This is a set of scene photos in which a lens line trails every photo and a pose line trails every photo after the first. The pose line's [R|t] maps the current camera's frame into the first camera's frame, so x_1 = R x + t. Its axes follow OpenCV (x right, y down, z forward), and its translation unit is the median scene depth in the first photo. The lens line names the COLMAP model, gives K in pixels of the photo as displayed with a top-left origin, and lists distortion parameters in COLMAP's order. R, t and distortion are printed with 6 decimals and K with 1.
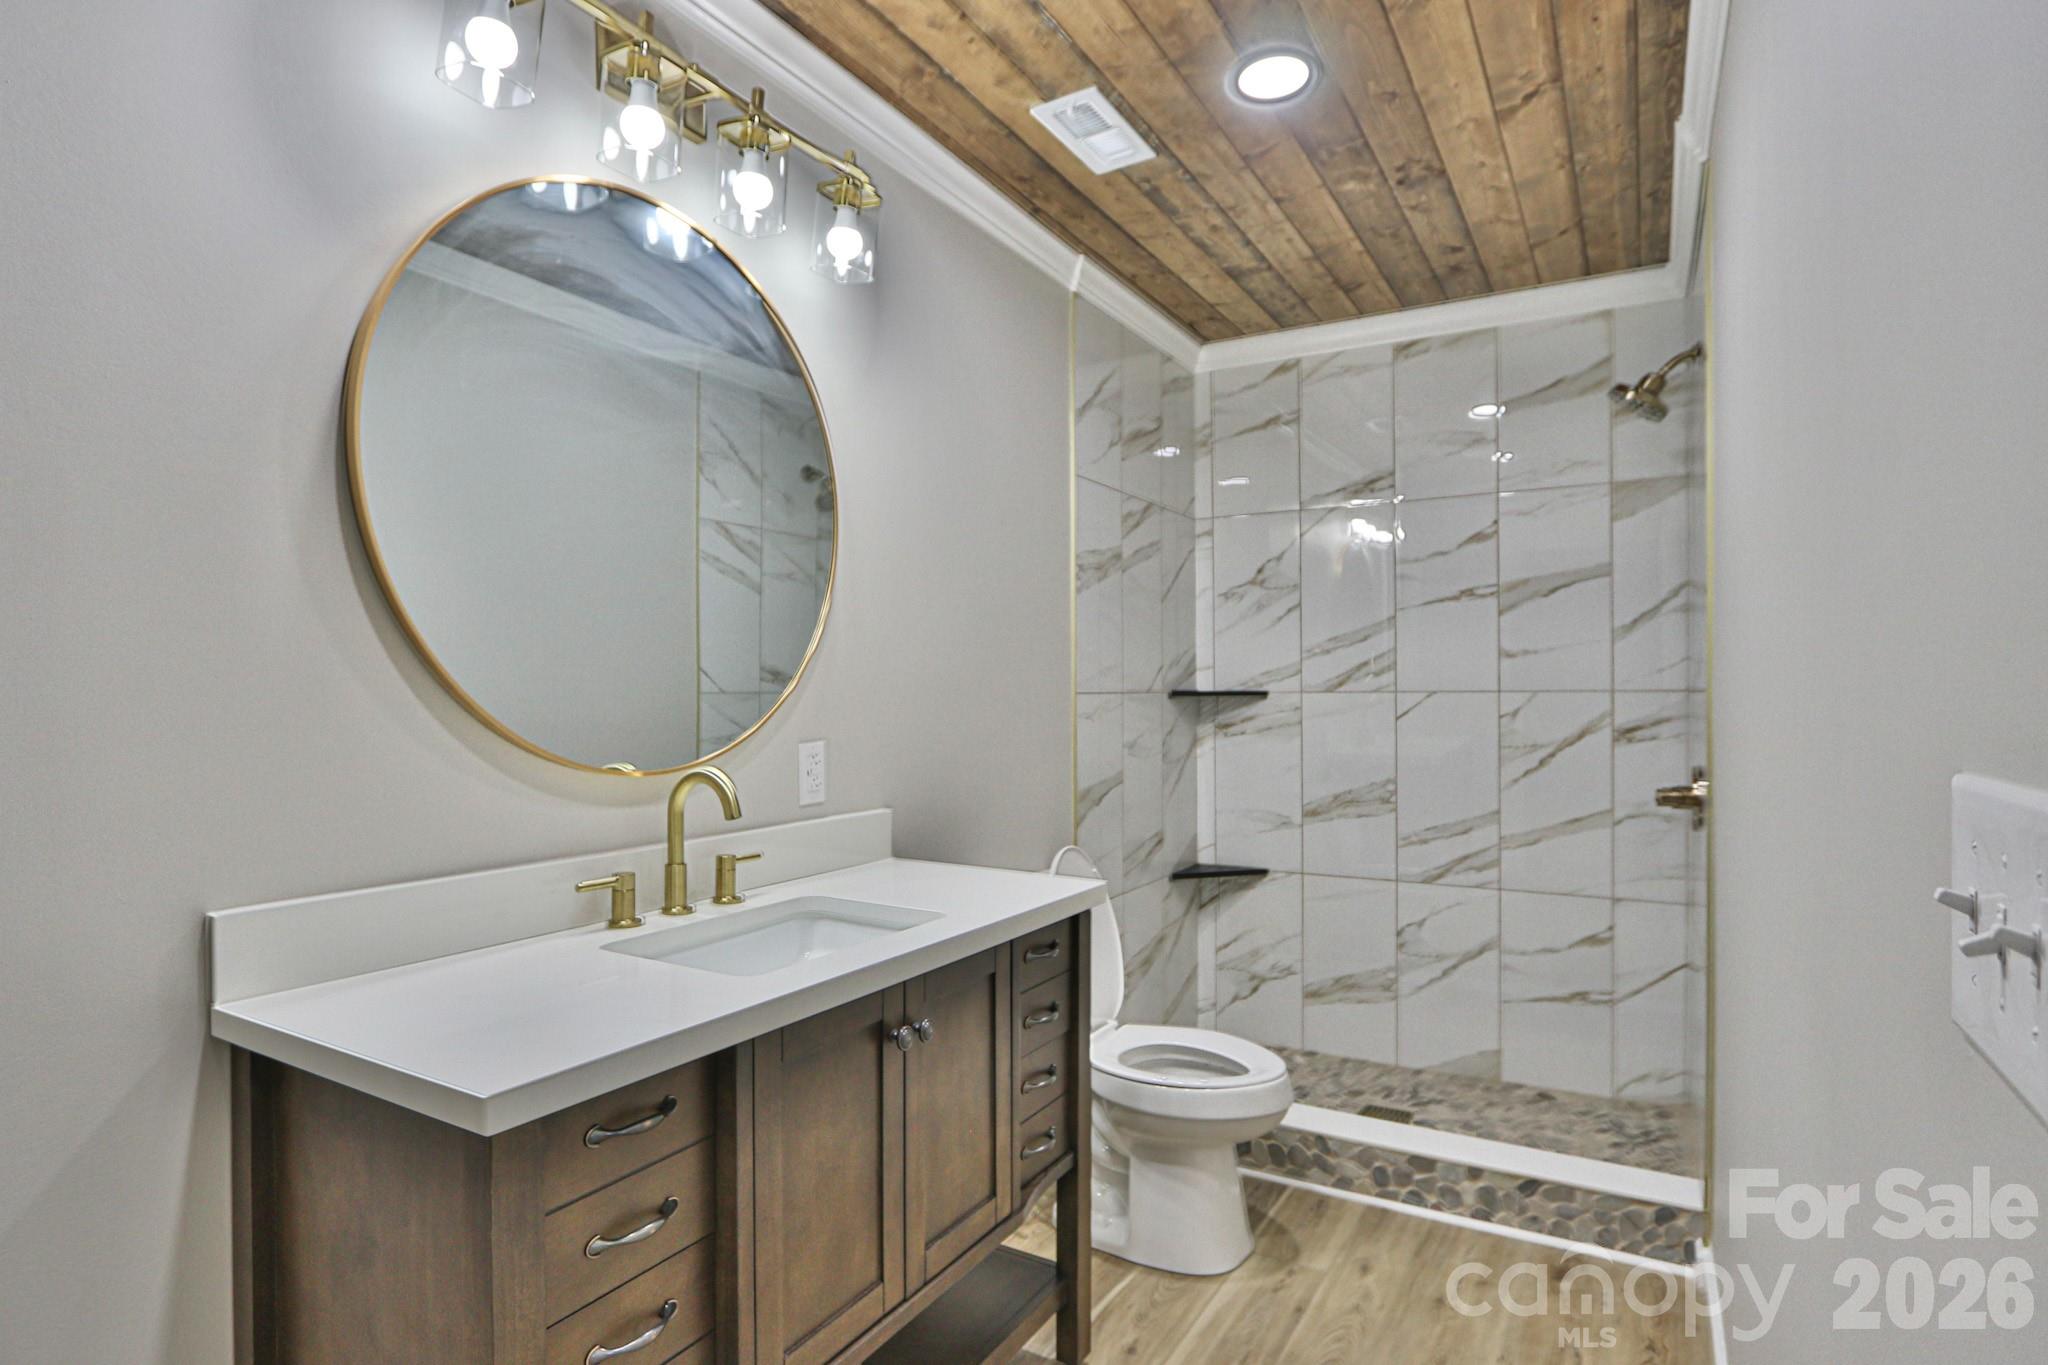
lens RADIAL K [[1061.0, 0, 1015.6], [0, 1061.0, 695.2], [0, 0, 1]] dist [-0.026989, 0.010311]
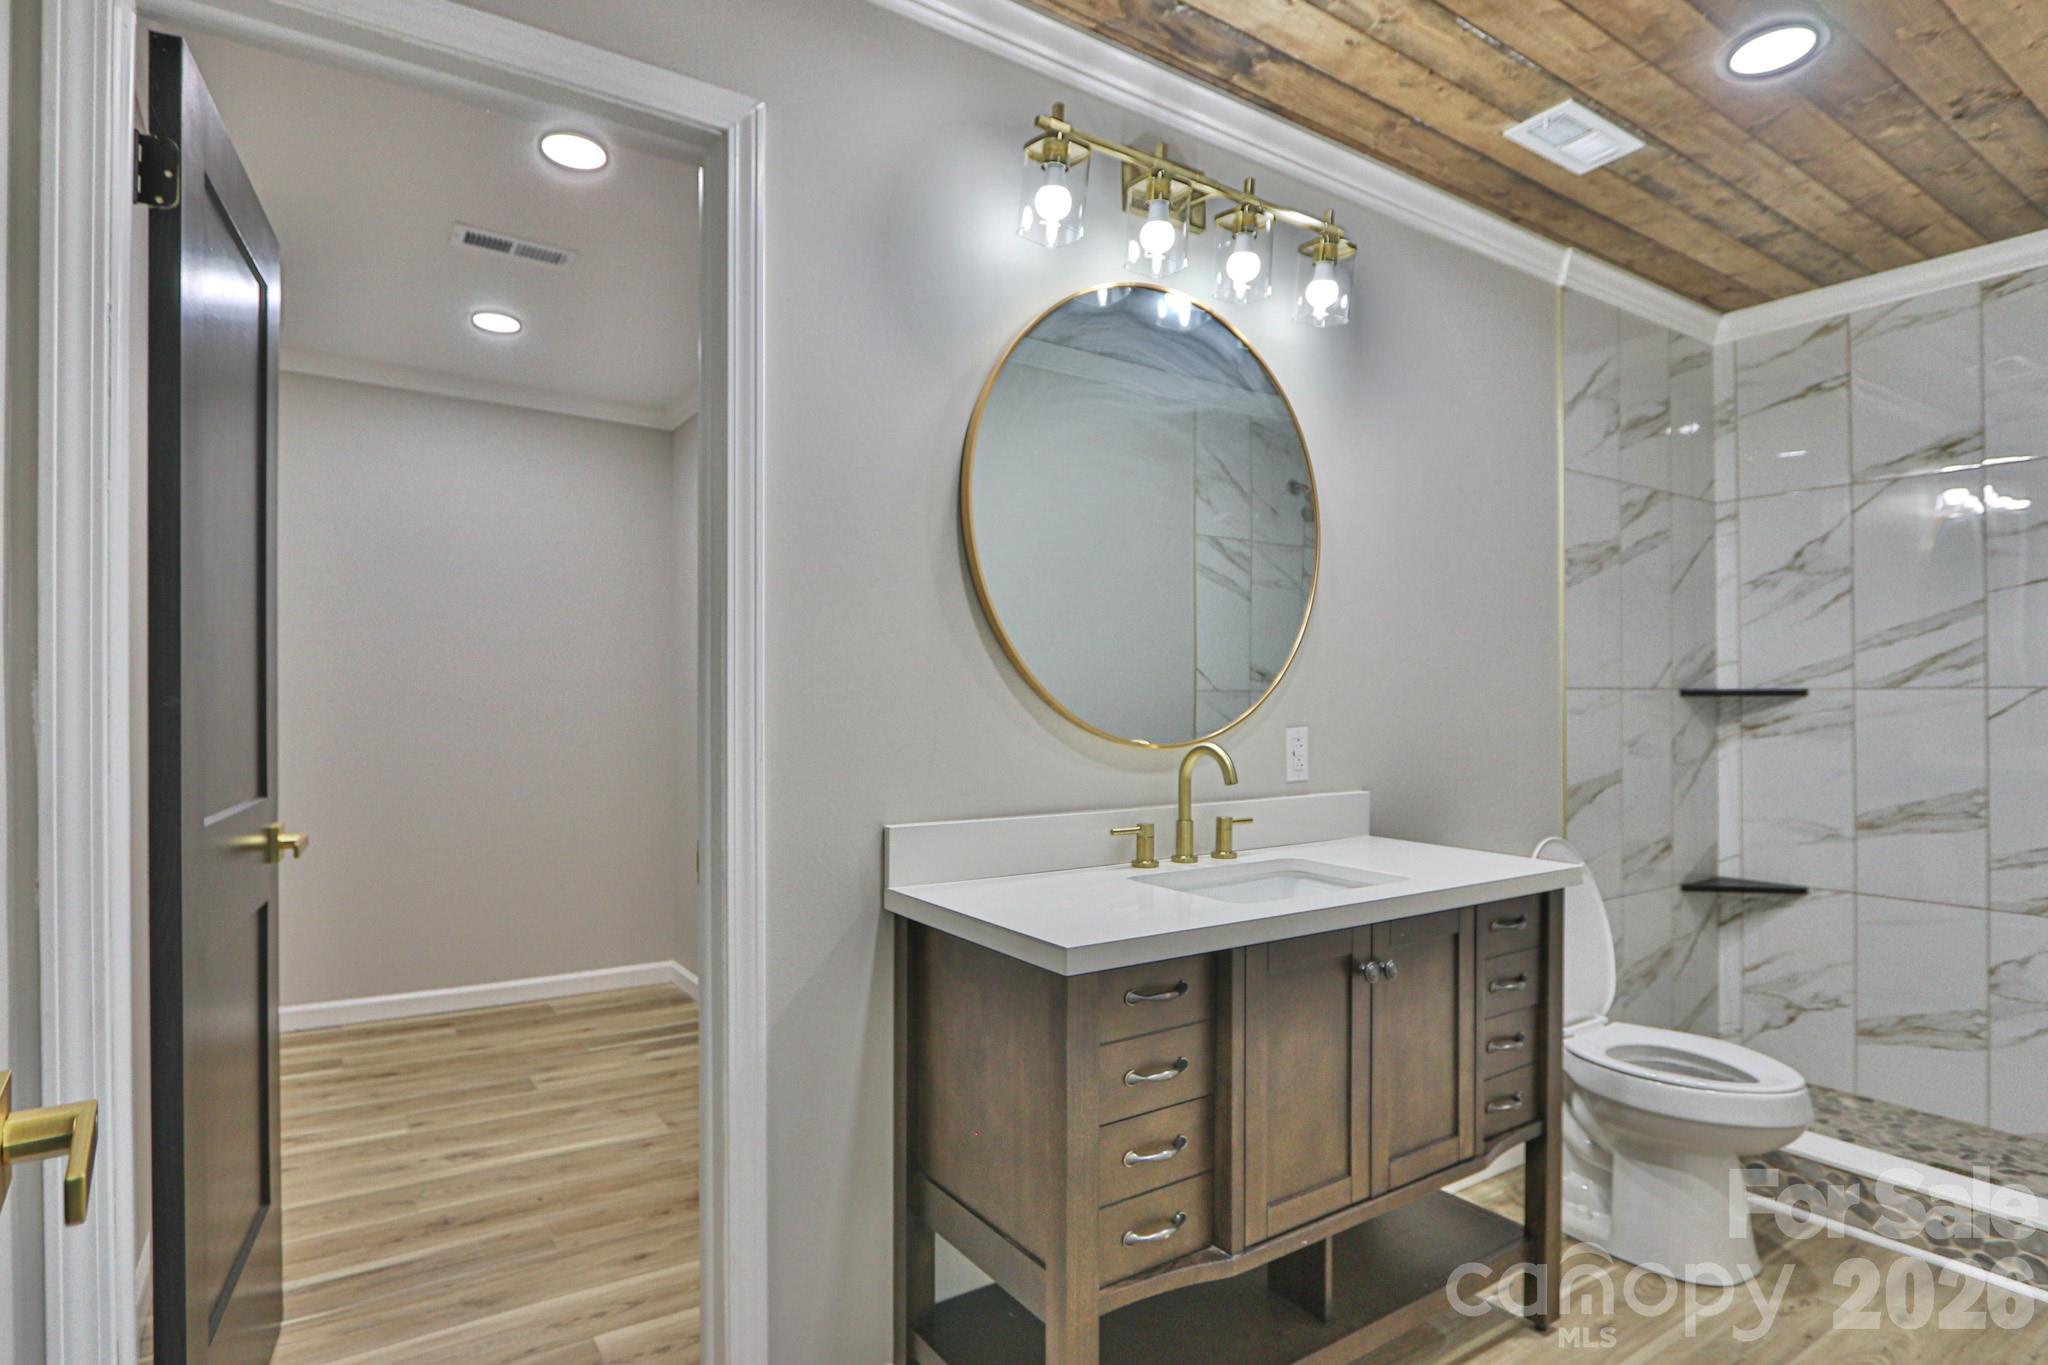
lens RADIAL K [[1061.0, 0, 1015.6], [0, 1061.0, 695.2], [0, 0, 1]] dist [-0.026989, 0.010311]
pose [[0.899687, 0.002222, -0.436529, 0.031945], [-0.003752, 0.999989, -0.002644, 0.010832], [0.436519, 0.004016, 0.899686, -0.145651]]
